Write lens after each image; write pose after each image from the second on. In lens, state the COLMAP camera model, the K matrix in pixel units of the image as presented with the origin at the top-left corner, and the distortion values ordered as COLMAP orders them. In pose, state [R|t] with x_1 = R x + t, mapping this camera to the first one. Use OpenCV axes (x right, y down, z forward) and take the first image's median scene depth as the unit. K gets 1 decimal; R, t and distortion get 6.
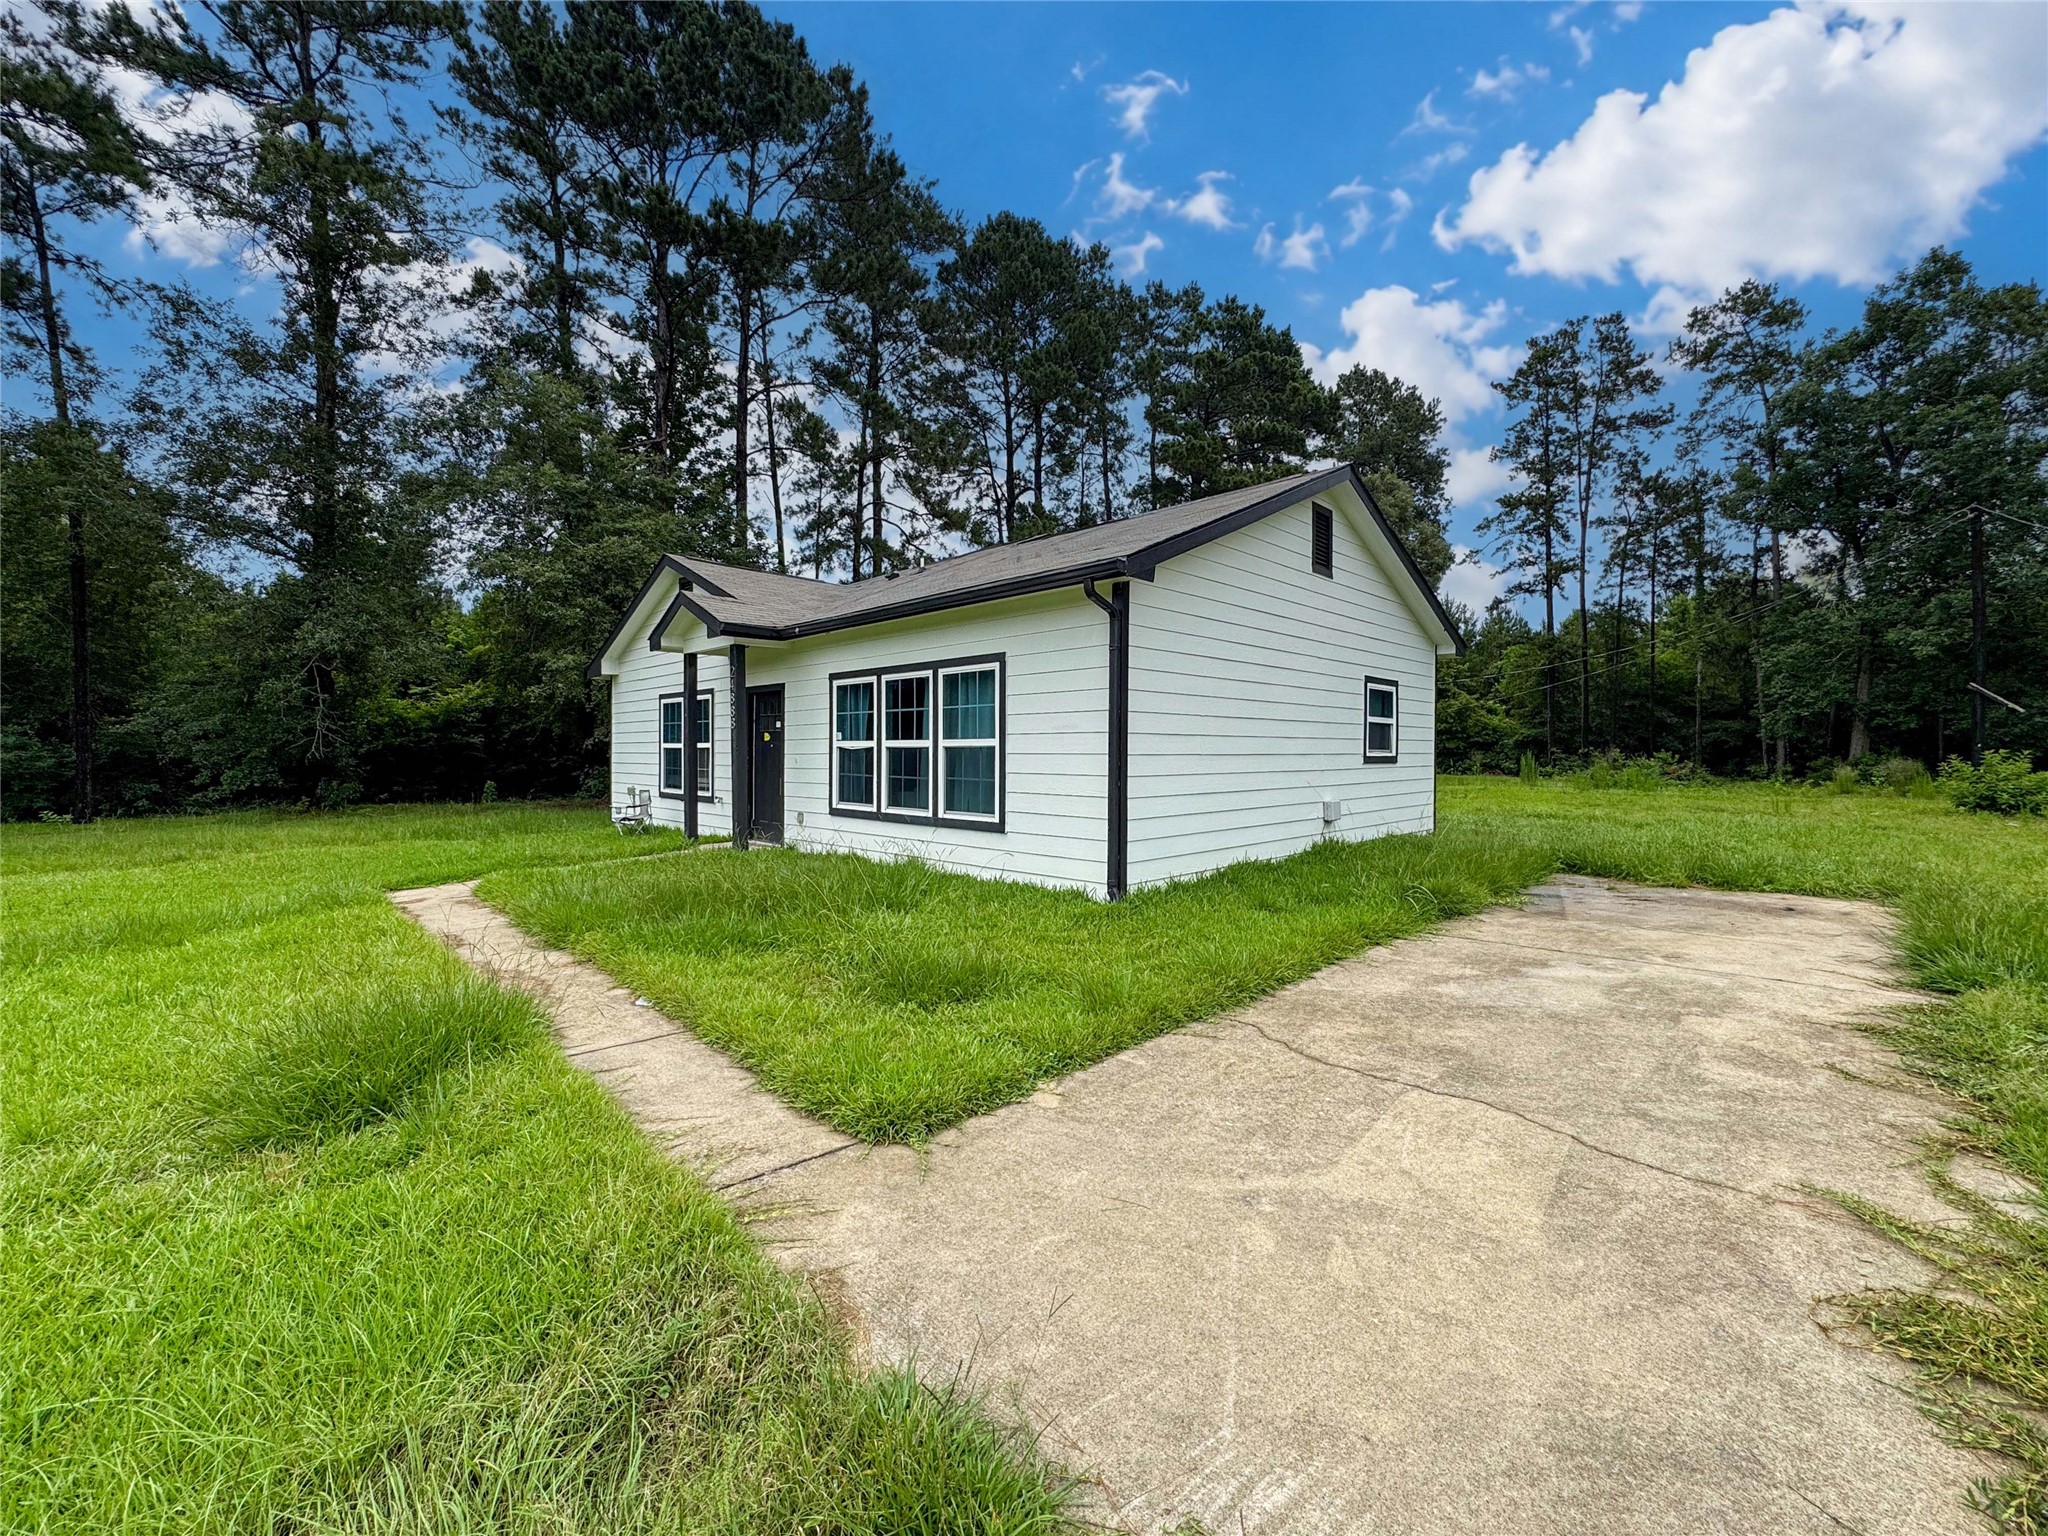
lens RADIAL K [[835.6, 0, 1007.2], [0, 835.6, 763.9], [0, 0, 1]] dist [-0.028452, 0.009917]
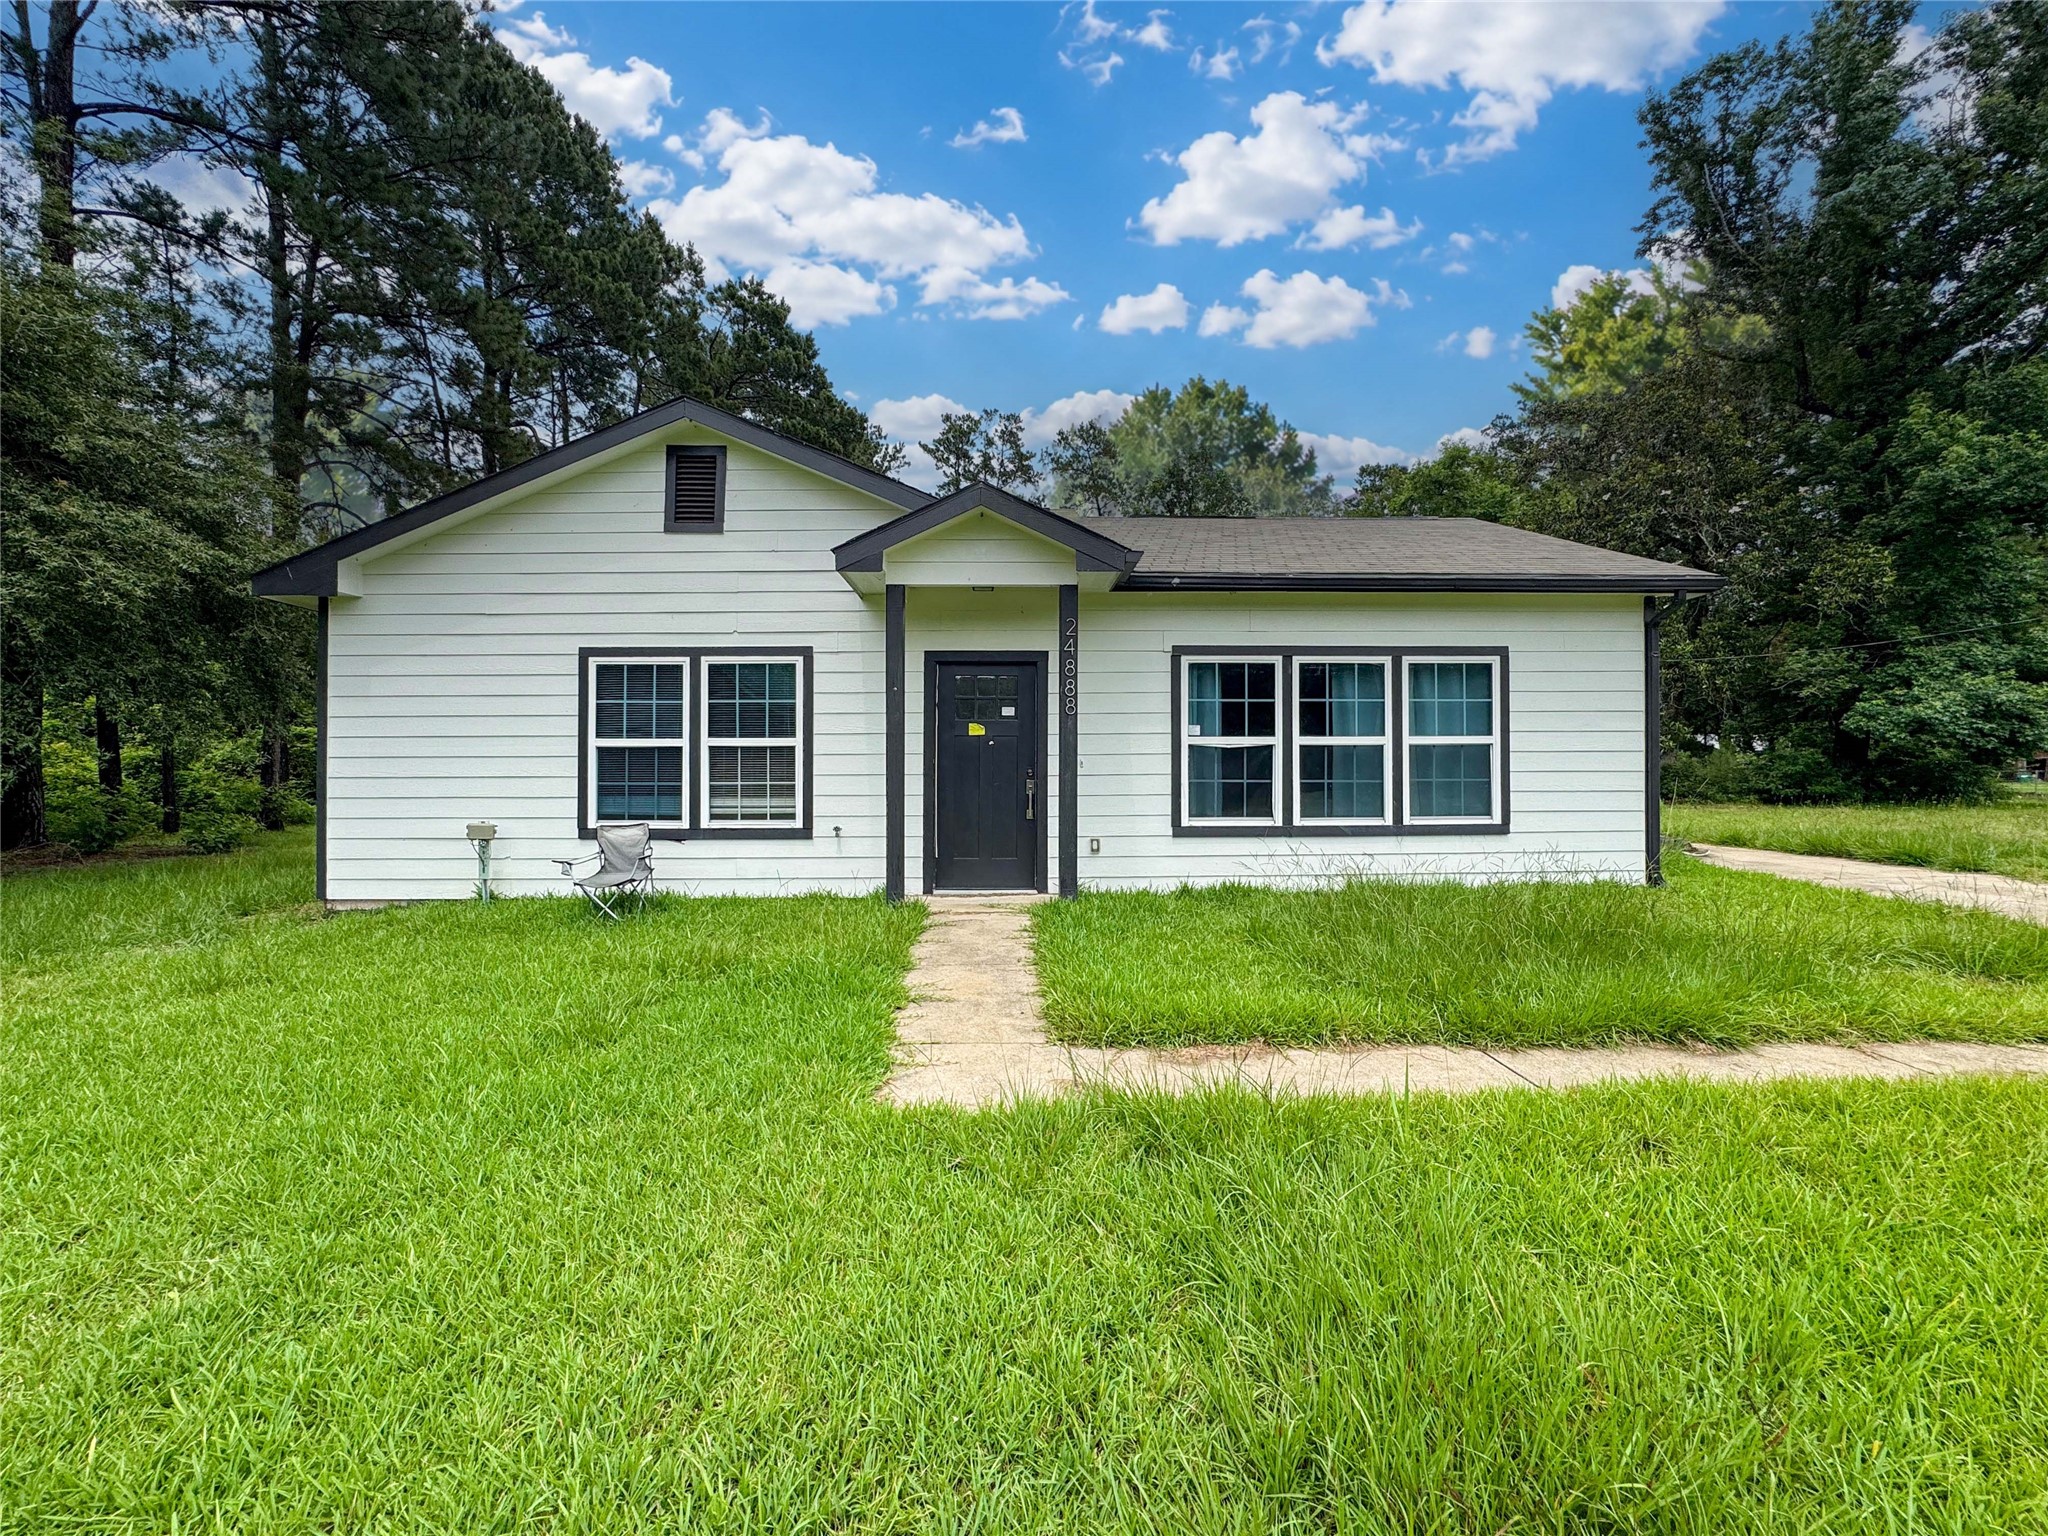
lens RADIAL K [[835.6, 0, 1025.7], [0, 835.6, 759.5], [0, 0, 1]] dist [-0.028452, 0.009917]
pose [[0.681666, 0.000747, 0.731663, -0.194601], [0.015208, 0.999769, -0.015189, 0.000531], [-0.731506, 0.021481, 0.681497, 0.136047]]
